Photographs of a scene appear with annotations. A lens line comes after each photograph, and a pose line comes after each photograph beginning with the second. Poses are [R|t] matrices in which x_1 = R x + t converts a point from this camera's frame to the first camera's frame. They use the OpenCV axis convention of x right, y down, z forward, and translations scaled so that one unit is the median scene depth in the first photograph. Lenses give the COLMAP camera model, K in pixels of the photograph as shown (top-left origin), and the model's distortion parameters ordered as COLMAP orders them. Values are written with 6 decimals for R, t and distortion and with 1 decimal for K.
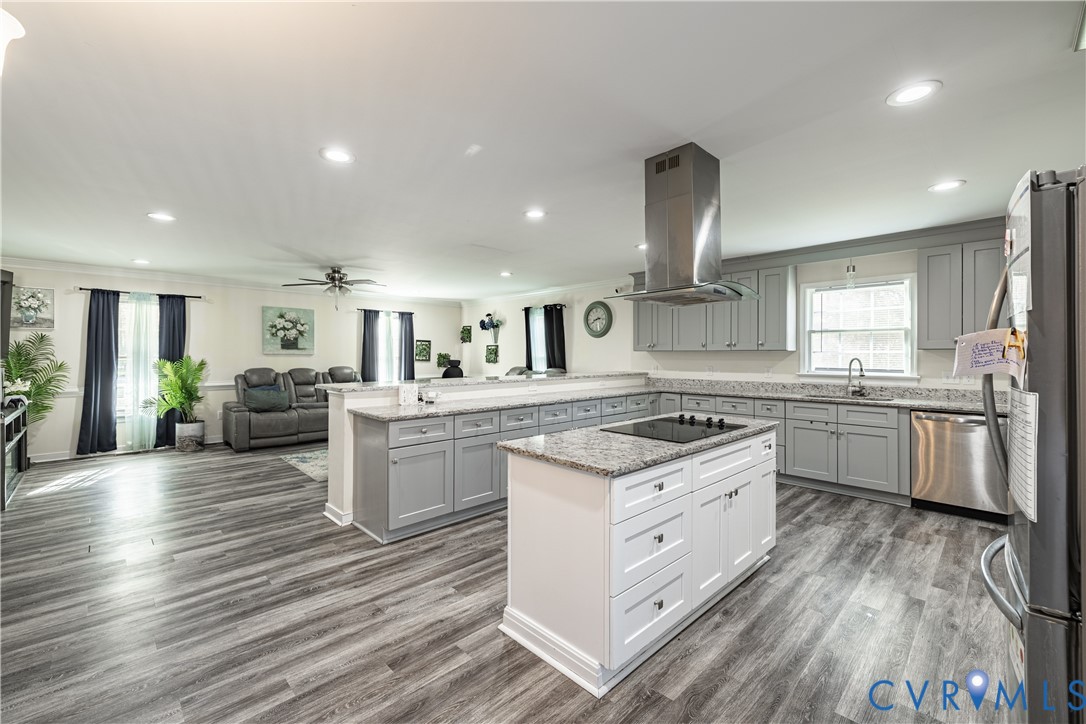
lens RADIAL K [[455.3, 0, 545.8], [0, 455.3, 352.0], [0, 0, 1]] dist [0.003013, 0.000015]
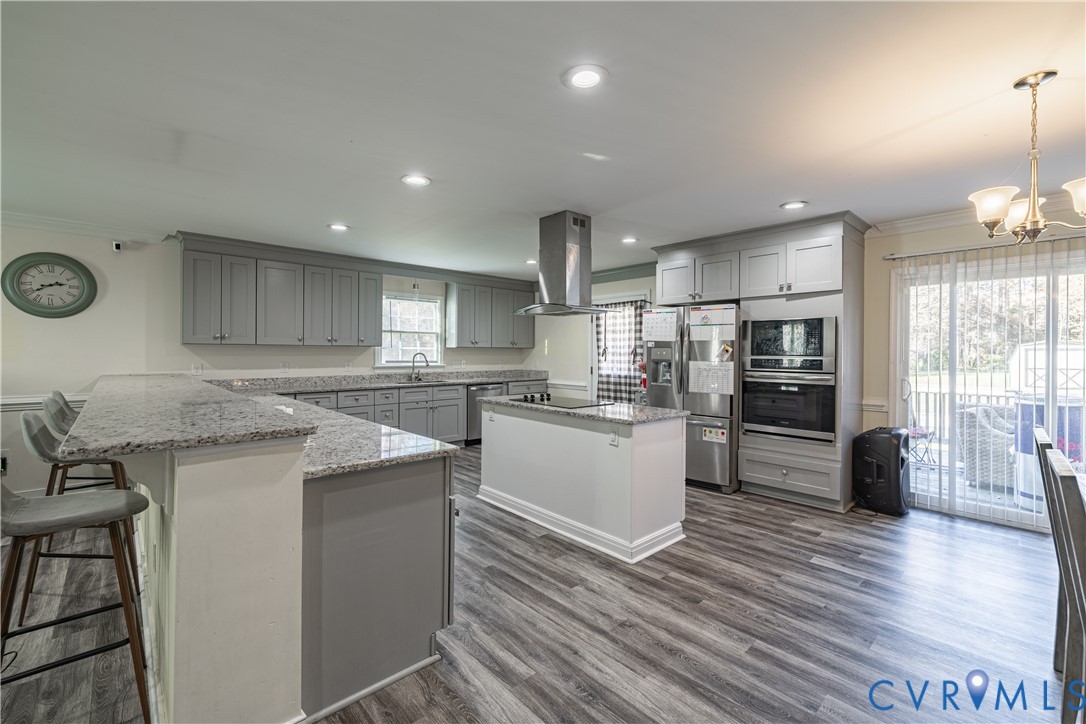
lens RADIAL K [[455.3, 0, 545.0], [0, 455.3, 352.7], [0, 0, 1]] dist [0.003013, 0.000015]
pose [[0.028774, -0.002341, 0.999583, -0.613920], [-0.011137, 0.999934, 0.002663, 0.004505], [-0.999524, -0.011209, 0.028746, 0.536510]]
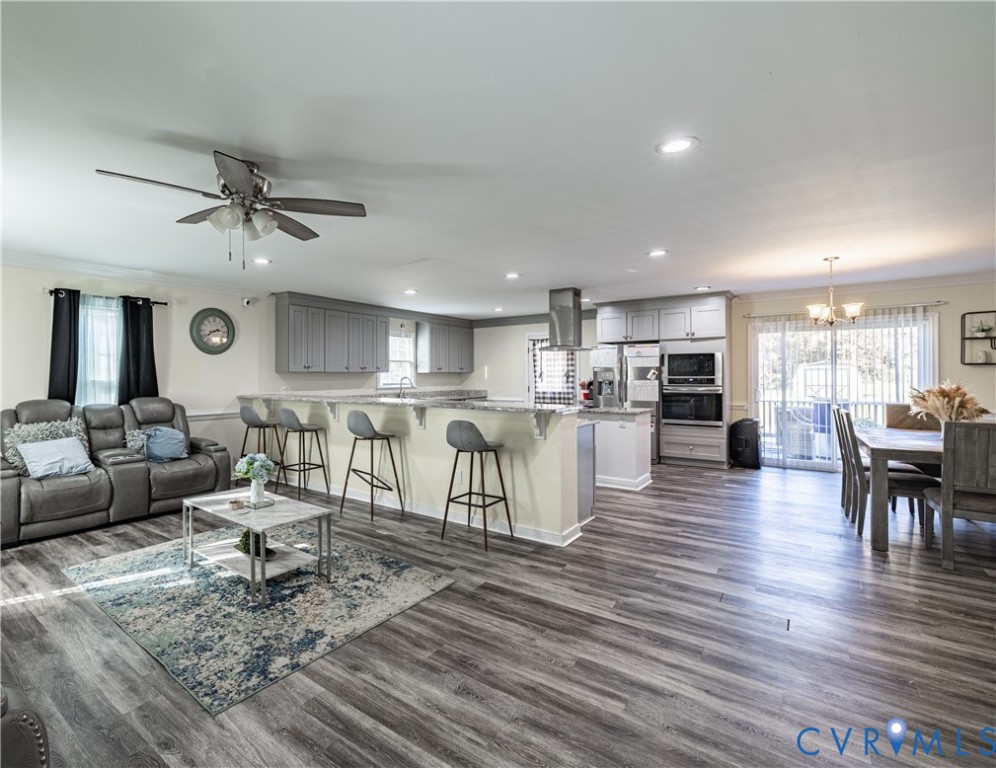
lens RADIAL K [[482.2, 0, 425.3], [0, 482.2, 373.6], [0, 0, 1]] dist [0.012639, 0.001123]
pose [[-0.123845, 0.003394, 0.992296, -1.076162], [-0.000491, 0.999994, -0.003482, 0.005474], [-0.992302, -0.000918, -0.123842, 1.056754]]
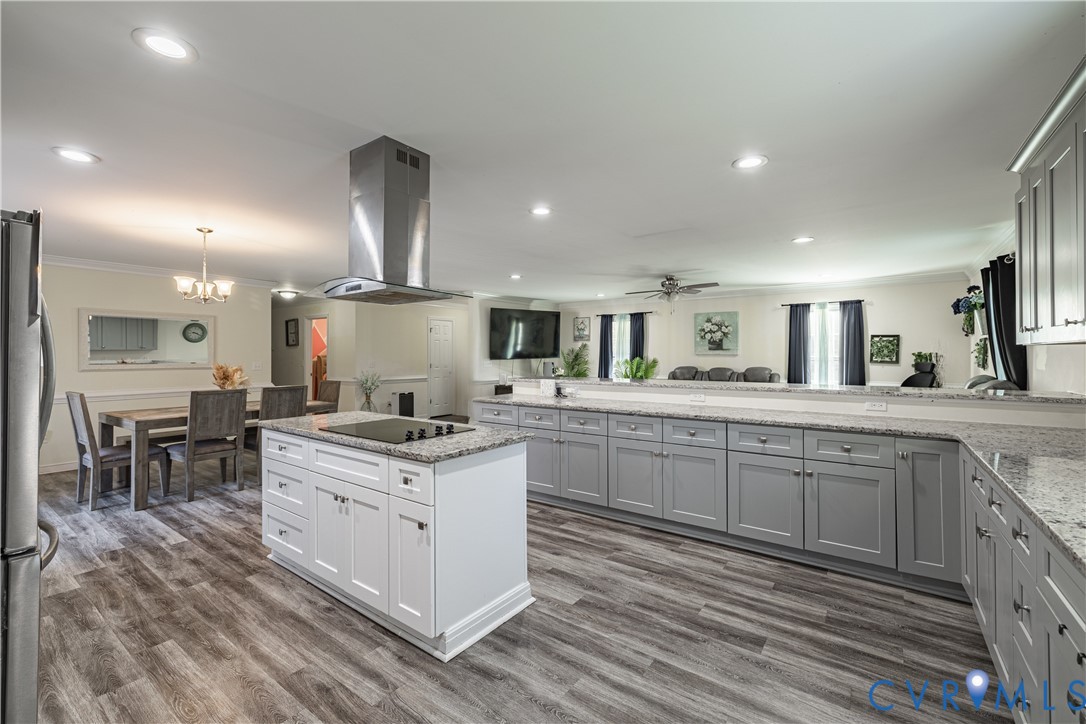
lens RADIAL K [[457.6, 0, 544.7], [0, 457.6, 358.4], [0, 0, 1]] dist [-0.001947, -0.000089]
pose [[0.165216, 0.006400, -0.986237, 0.688458], [0.006597, 0.999949, 0.007594, 0.005246], [0.986235, -0.007761, 0.165165, 0.612228]]
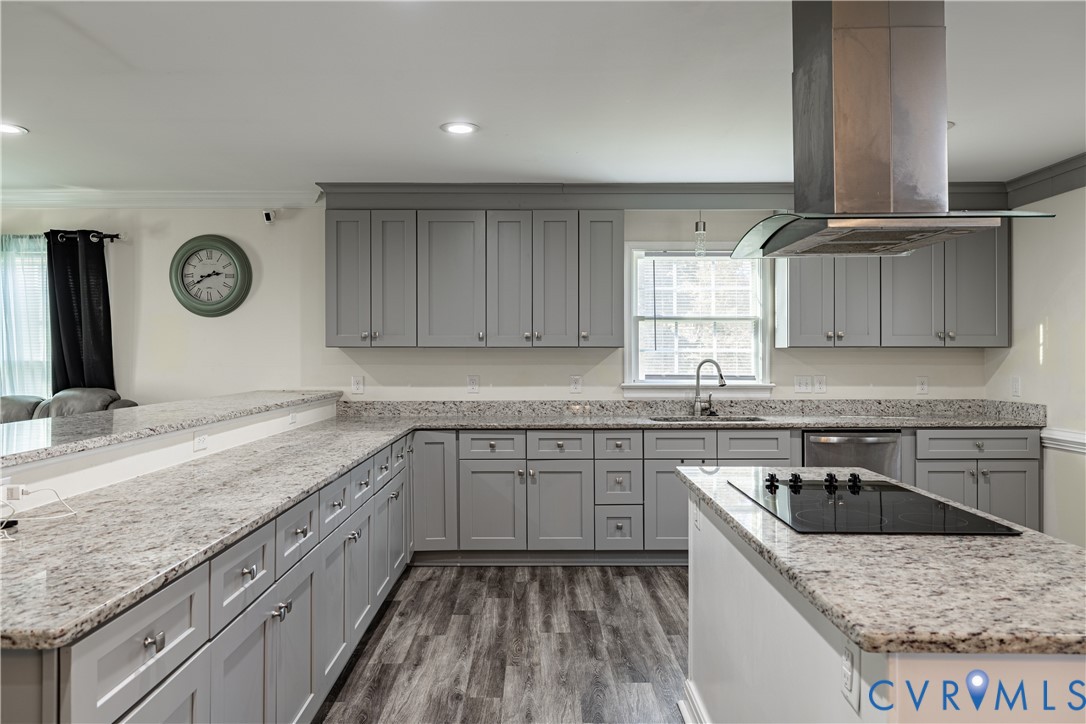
lens RADIAL K [[763.5, 0, 536.5], [0, 763.5, 360.0], [0, 0, 1]] dist [0.002273, -0.002117]
pose [[0.700740, -0.003591, 0.713408, -0.278888], [-0.003425, 0.999959, 0.008398, 0.005011], [-0.713409, -0.008328, 0.700699, 0.357515]]
